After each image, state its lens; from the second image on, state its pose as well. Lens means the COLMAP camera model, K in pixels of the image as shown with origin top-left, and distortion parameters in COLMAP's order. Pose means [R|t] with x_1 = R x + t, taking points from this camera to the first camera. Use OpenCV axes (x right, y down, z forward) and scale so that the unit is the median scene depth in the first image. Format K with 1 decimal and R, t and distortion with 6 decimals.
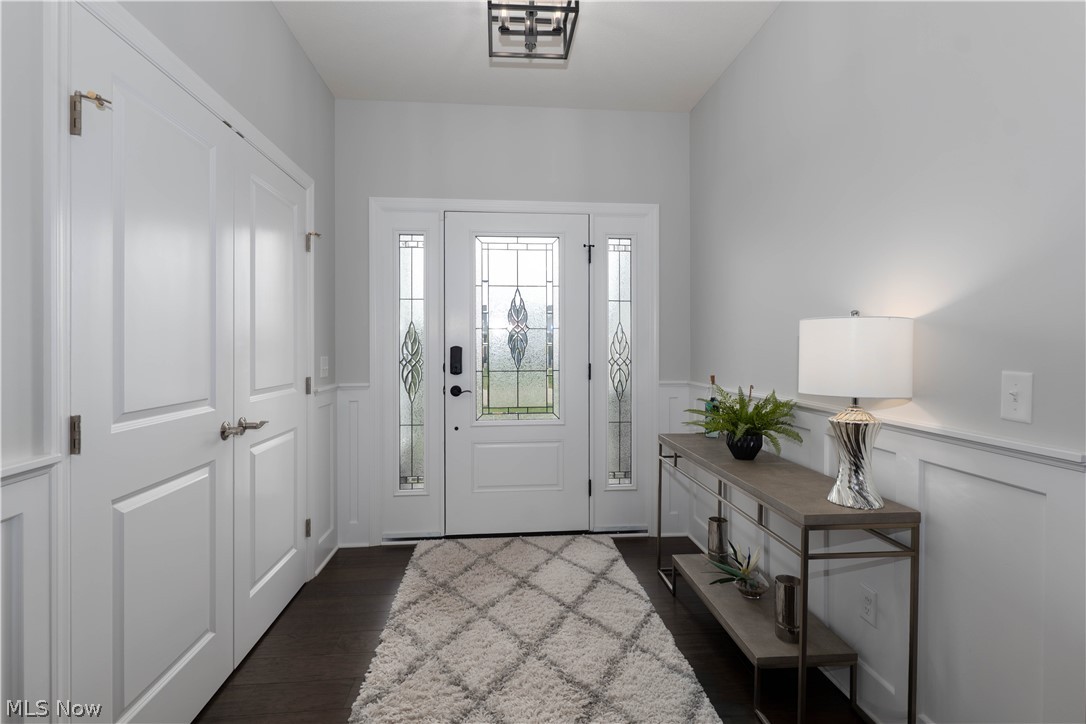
lens RADIAL K [[534.6, 0, 547.6], [0, 534.6, 345.0], [0, 0, 1]] dist [0.000002, 0.000018]
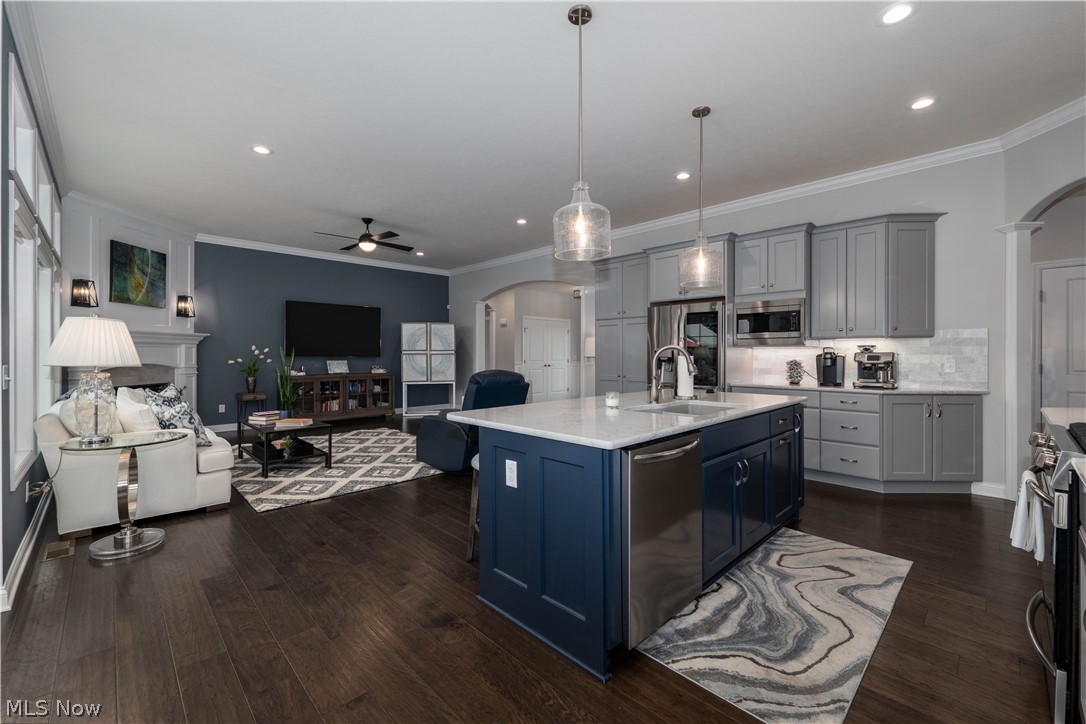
lens RADIAL K [[447.3, 0, 538.1], [0, 447.3, 354.3], [0, 0, 1]] dist [0.002803, -0.000184]
pose [[0.628412, 0.005673, -0.777860, 2.297442], [-0.001477, 0.999980, 0.006100, -0.009298], [0.777879, -0.002685, 0.628408, -1.616762]]
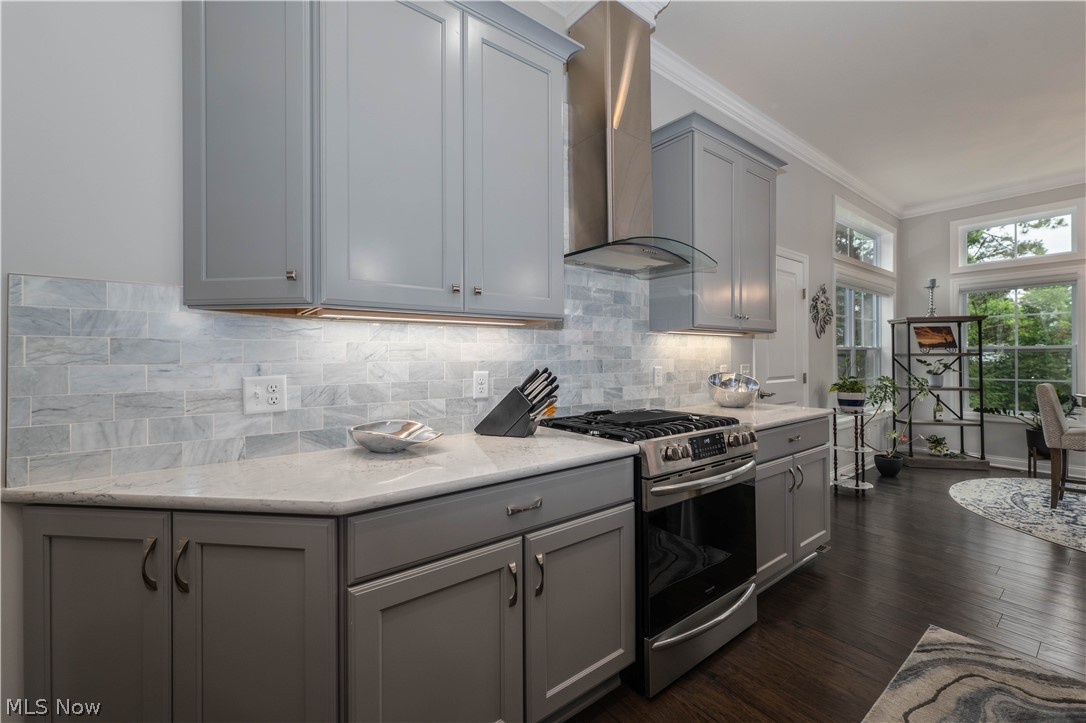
lens RADIAL K [[447.3, 0, 541.7], [0, 447.3, 353.0], [0, 0, 1]] dist [0.002803, -0.000184]
pose [[-0.537395, 0.013625, 0.843221, 1.889196], [0.005775, 0.999905, -0.012476, -0.006779], [-0.843311, -0.001835, -0.537423, -0.305423]]
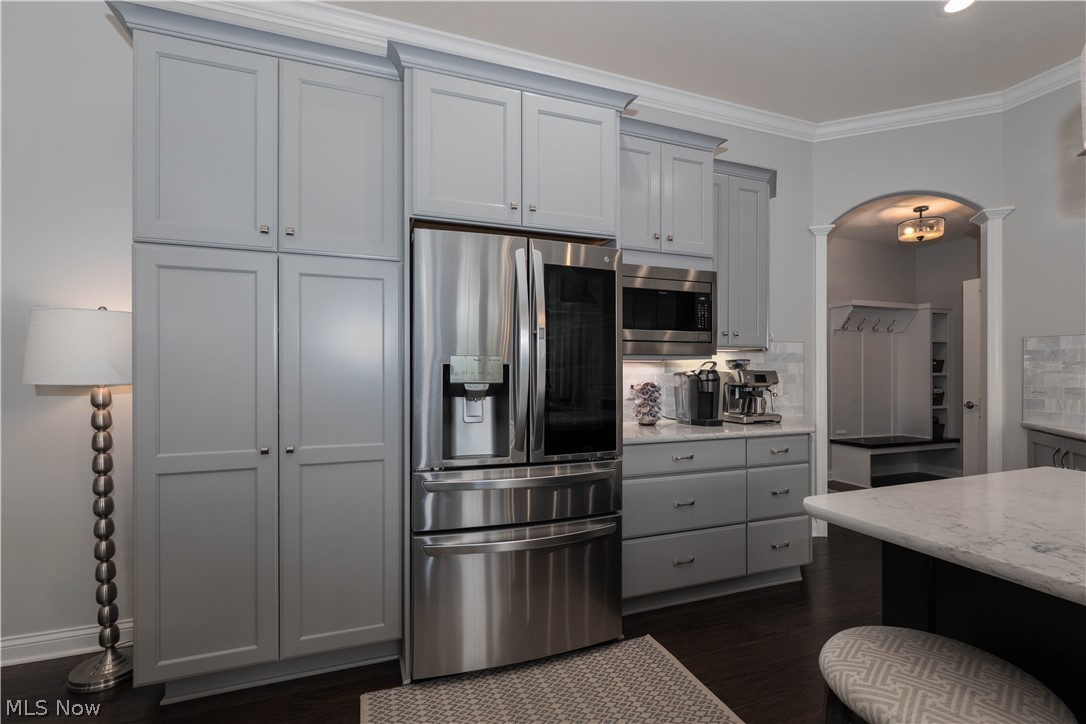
lens RADIAL K [[482.7, 0, 544.9], [0, 482.7, 368.6], [0, 0, 1]] dist [0.003470, -0.000637]
pose [[0.967035, 0.005135, 0.254592, 1.243068], [-0.003304, 0.999966, -0.007620, -0.003212], [-0.254622, 0.006527, 0.967019, -0.831794]]
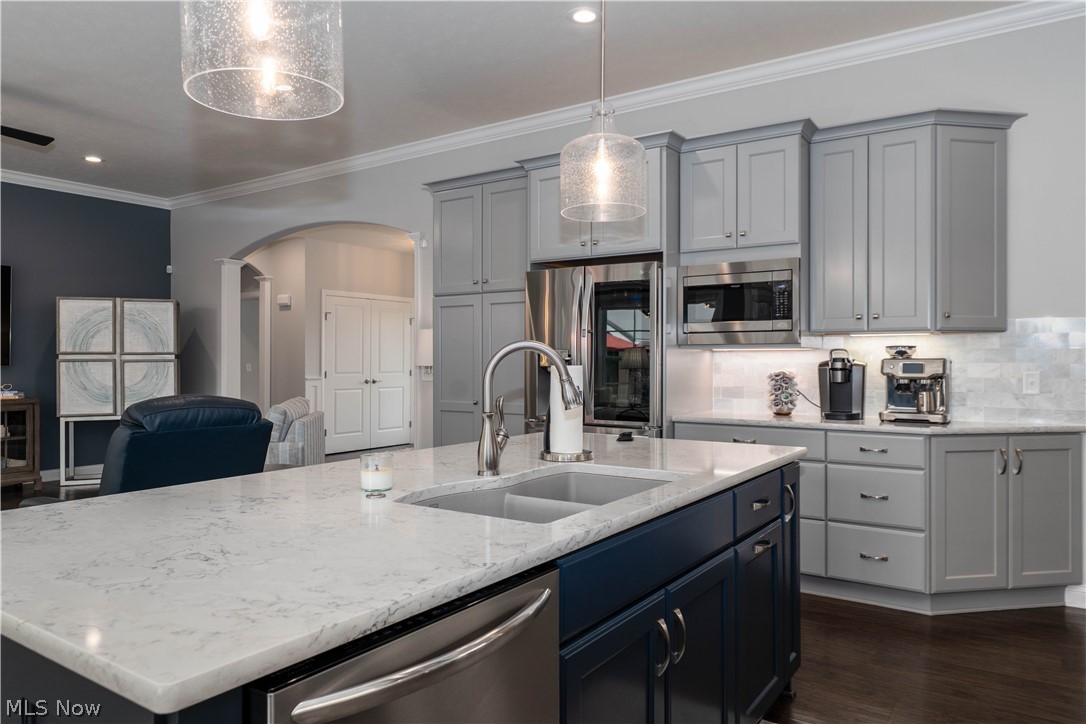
lens RADIAL K [[734.1, 0, 537.5], [0, 734.1, 354.8], [0, 0, 1]] dist [-0.004137, 0.009179]
pose [[0.769564, 0.000872, -0.638569, 2.184633], [-0.003553, 0.999989, -0.002916, -0.008652], [0.638560, 0.004513, 0.769559, -1.329565]]
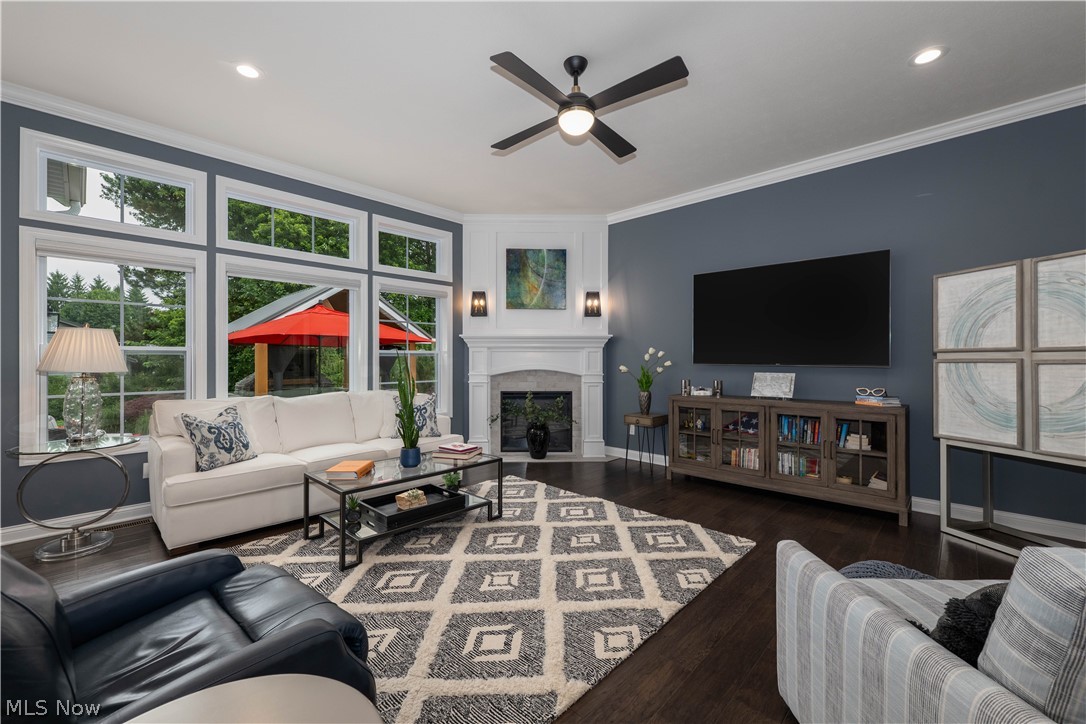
lens RADIAL K [[447.3, 0, 537.8], [0, 447.3, 359.1], [0, 0, 1]] dist [0.002803, -0.000184]
pose [[-0.755774, 0.006934, -0.654796, 0.987606], [0.005257, 0.999976, 0.004523, -0.005655], [0.654812, -0.000024, -0.755792, -0.371213]]
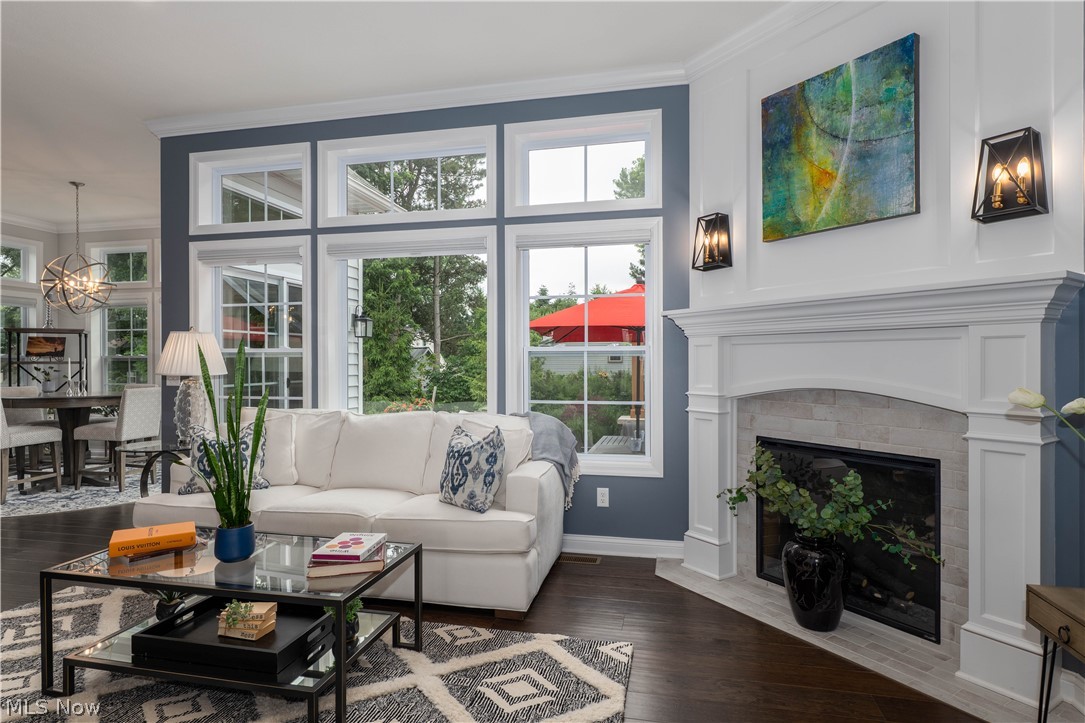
lens RADIAL K [[586.5, 0, 544.4], [0, 586.5, 366.2], [0, 0, 1]] dist [-0.005042, 0.000297]
pose [[-0.951918, 0.004849, 0.306314, -0.041032], [0.007290, 0.999950, 0.006825, -0.000001], [-0.306265, 0.008730, -0.951906, -0.750144]]
